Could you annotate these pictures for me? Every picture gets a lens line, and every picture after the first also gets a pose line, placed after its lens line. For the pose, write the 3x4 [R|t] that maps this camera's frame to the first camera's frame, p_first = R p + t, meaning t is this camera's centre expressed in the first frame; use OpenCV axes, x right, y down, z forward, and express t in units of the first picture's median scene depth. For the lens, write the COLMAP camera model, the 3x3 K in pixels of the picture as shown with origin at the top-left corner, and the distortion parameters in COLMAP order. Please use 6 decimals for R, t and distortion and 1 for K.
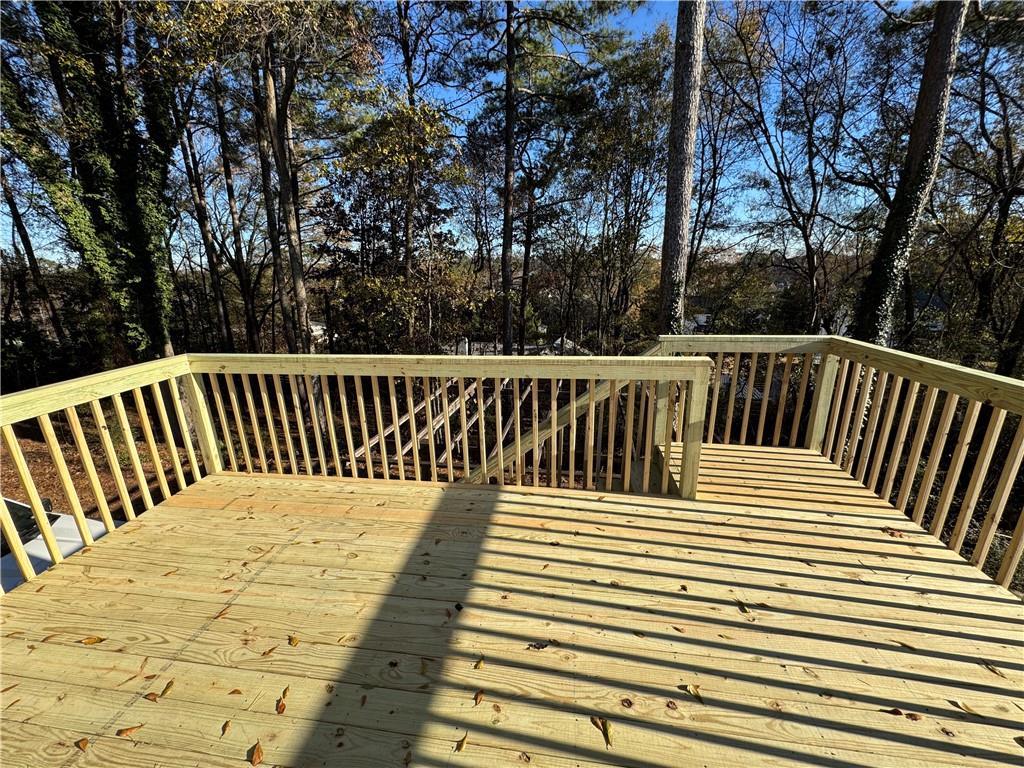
lens RADIAL K [[407.4, 0, 512.3], [0, 407.4, 385.4], [0, 0, 1]] dist [-0.002041, 0.000180]
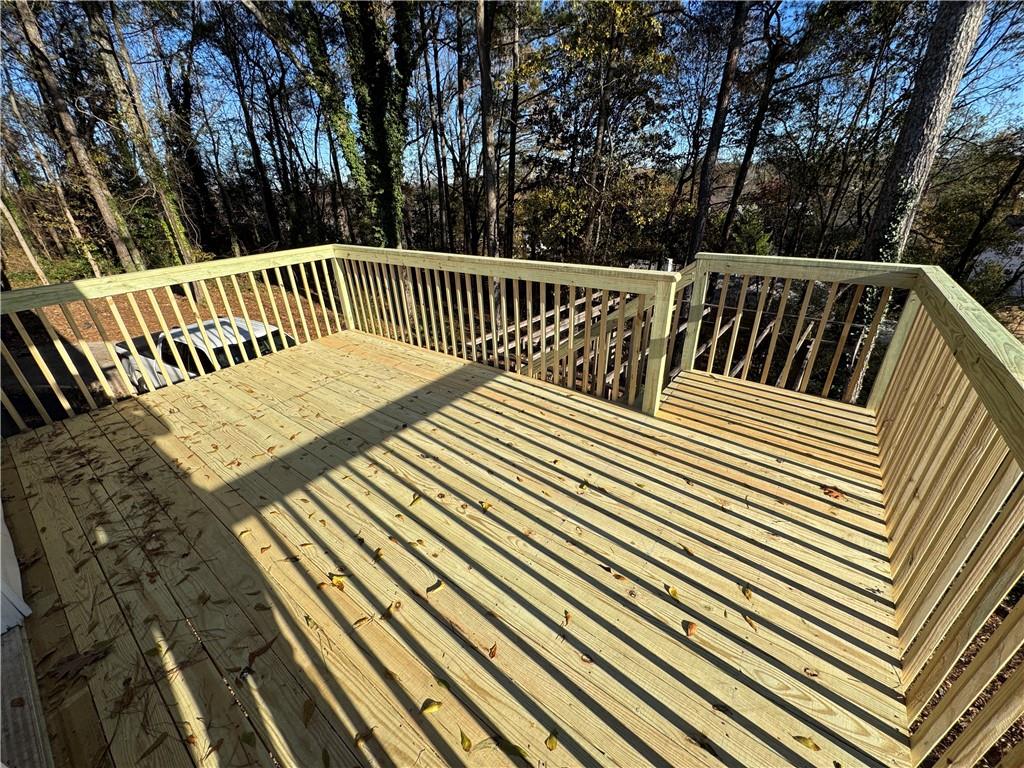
lens RADIAL K [[407.4, 0, 512.3], [0, 407.4, 385.4], [0, 0, 1]] dist [-0.002041, 0.000180]
pose [[0.874737, 0.205362, -0.438933, 0.553507], [-0.118125, 0.968805, 0.217862, 0.021727], [0.469981, -0.138723, 0.871707, -0.056213]]
